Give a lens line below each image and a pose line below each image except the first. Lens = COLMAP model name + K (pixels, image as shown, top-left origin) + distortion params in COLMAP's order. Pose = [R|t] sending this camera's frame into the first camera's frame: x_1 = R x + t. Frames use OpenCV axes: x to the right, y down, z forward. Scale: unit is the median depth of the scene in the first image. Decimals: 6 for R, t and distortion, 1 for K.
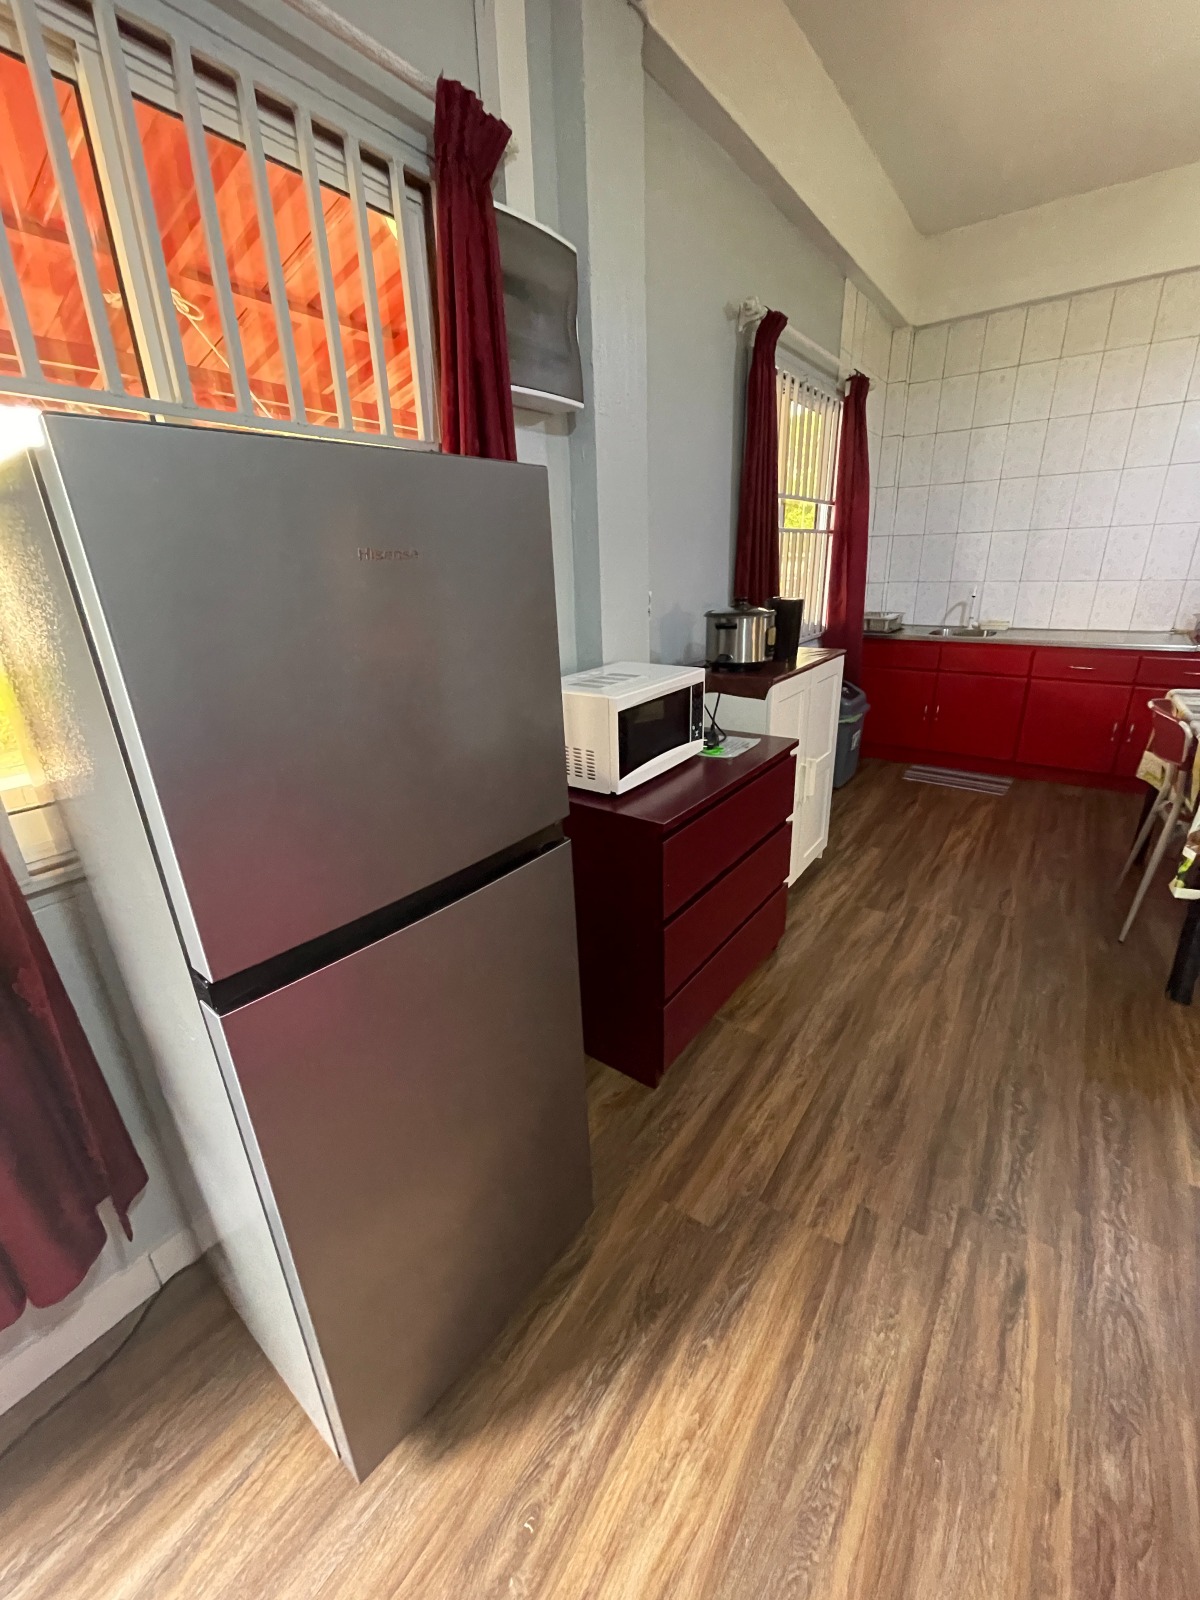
lens RADIAL K [[645.4, 0, 608.8], [0, 645.4, 797.5], [0, 0, 1]] dist [-0.003544, 0.001243]
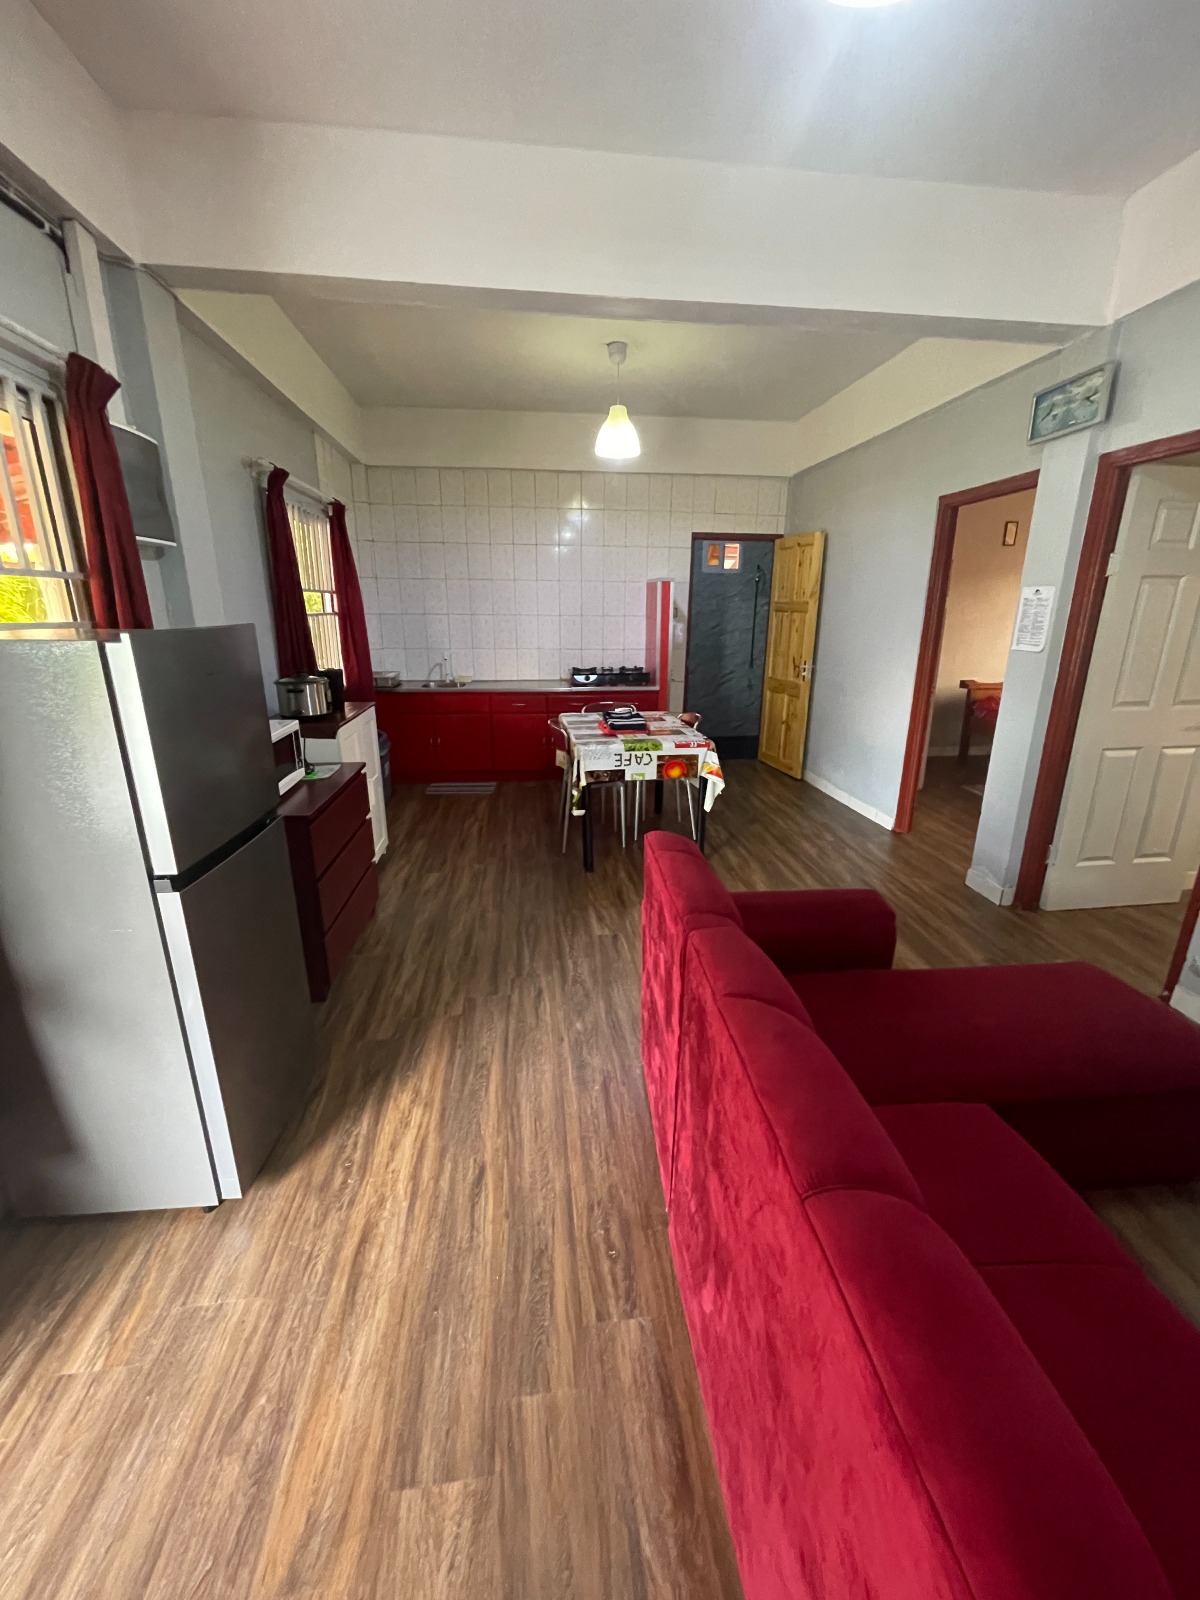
lens RADIAL K [[645.4, 0, 604.0], [0, 645.4, 797.0], [0, 0, 1]] dist [-0.003544, 0.001243]
pose [[0.739858, -0.155432, 0.654562, -0.308637], [0.205537, 0.978649, 0.000068, 0.109977], [-0.640597, 0.134486, 0.756009, -0.514555]]
